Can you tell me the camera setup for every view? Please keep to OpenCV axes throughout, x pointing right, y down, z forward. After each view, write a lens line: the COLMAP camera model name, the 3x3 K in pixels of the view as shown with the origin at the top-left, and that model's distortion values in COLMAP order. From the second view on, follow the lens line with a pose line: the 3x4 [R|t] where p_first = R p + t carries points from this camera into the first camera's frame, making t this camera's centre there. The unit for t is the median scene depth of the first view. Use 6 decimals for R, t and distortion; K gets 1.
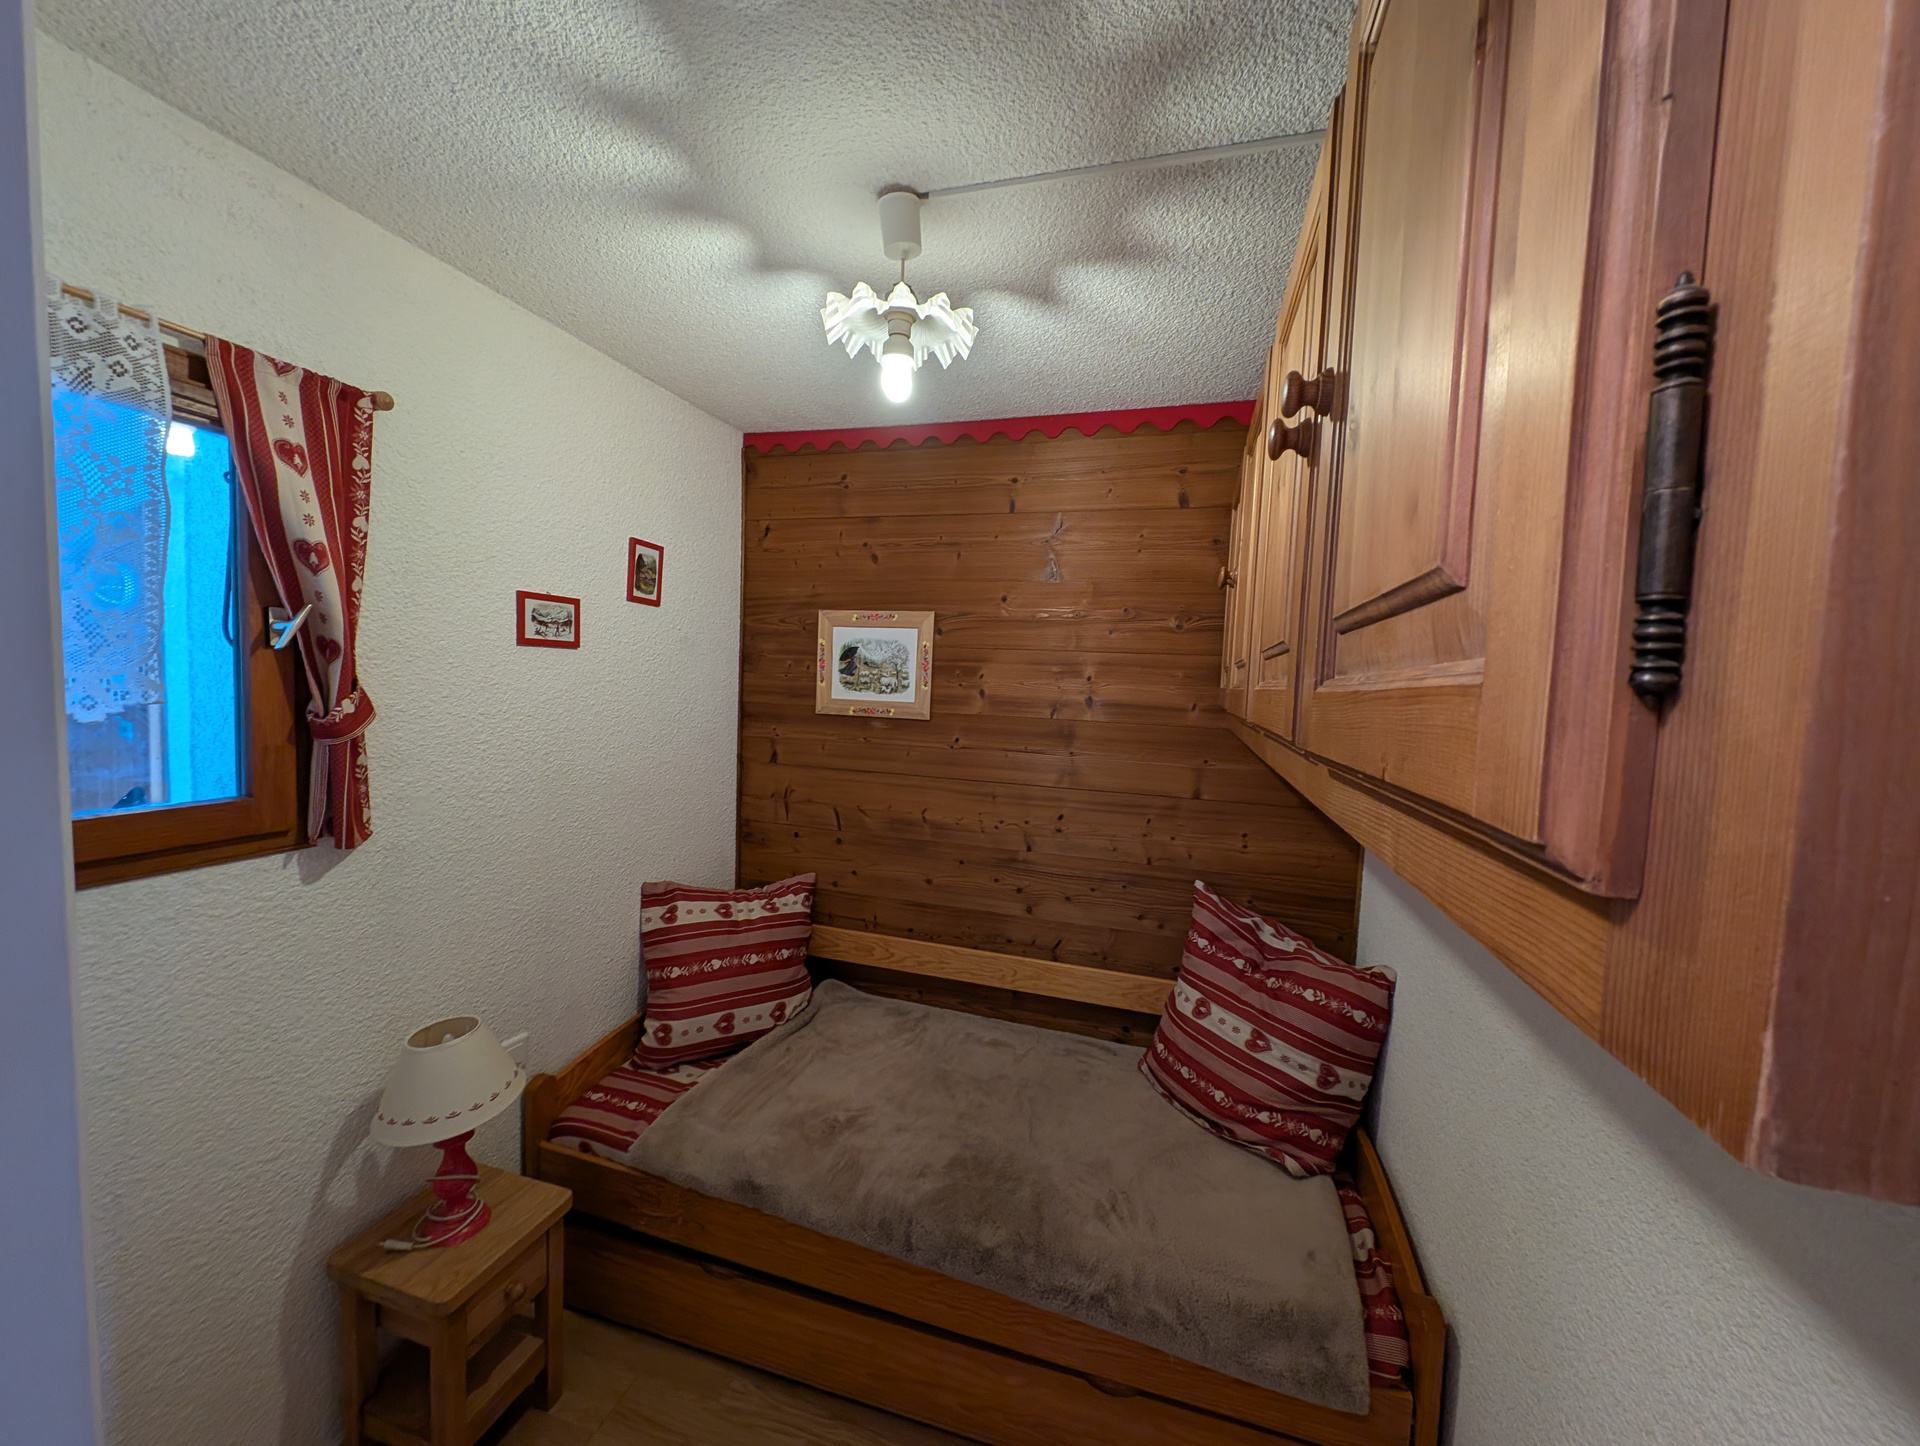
lens RADIAL K [[716.0, 0, 960.0], [0, 716.0, 723.0], [0, 0, 1]] dist [0.016849, -0.009917]
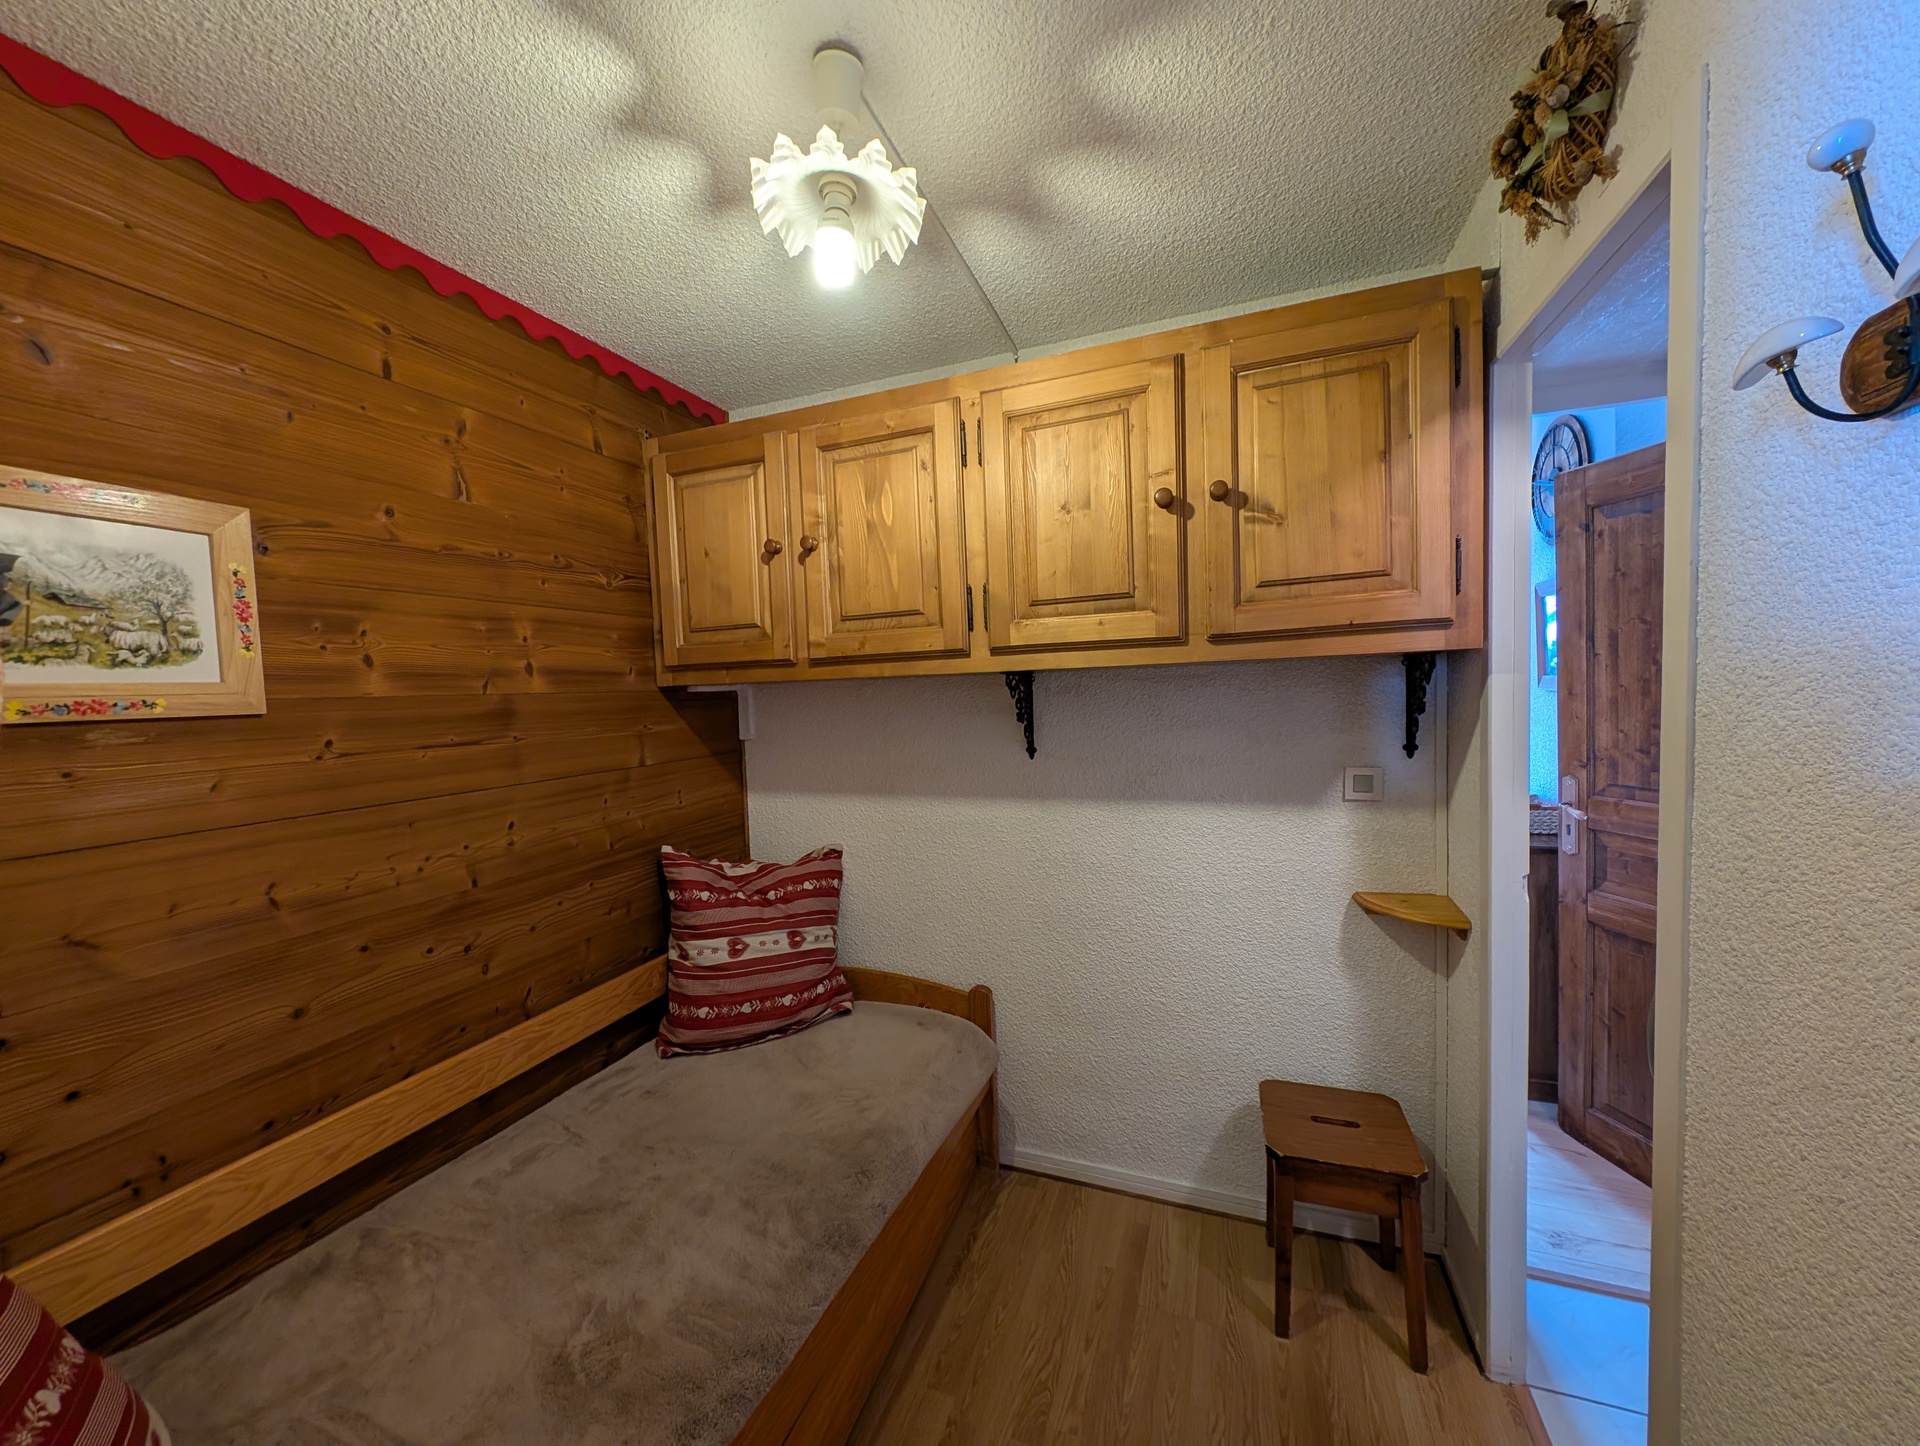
lens RADIAL K [[716.0, 0, 960.0], [0, 716.0, 723.0], [0, 0, 1]] dist [0.016849, -0.009917]
pose [[0.062559, -0.090655, 0.993916, -0.578907], [0.105273, 0.990910, 0.083755, 0.012486], [-0.992474, 0.099393, 0.071534, 0.487188]]
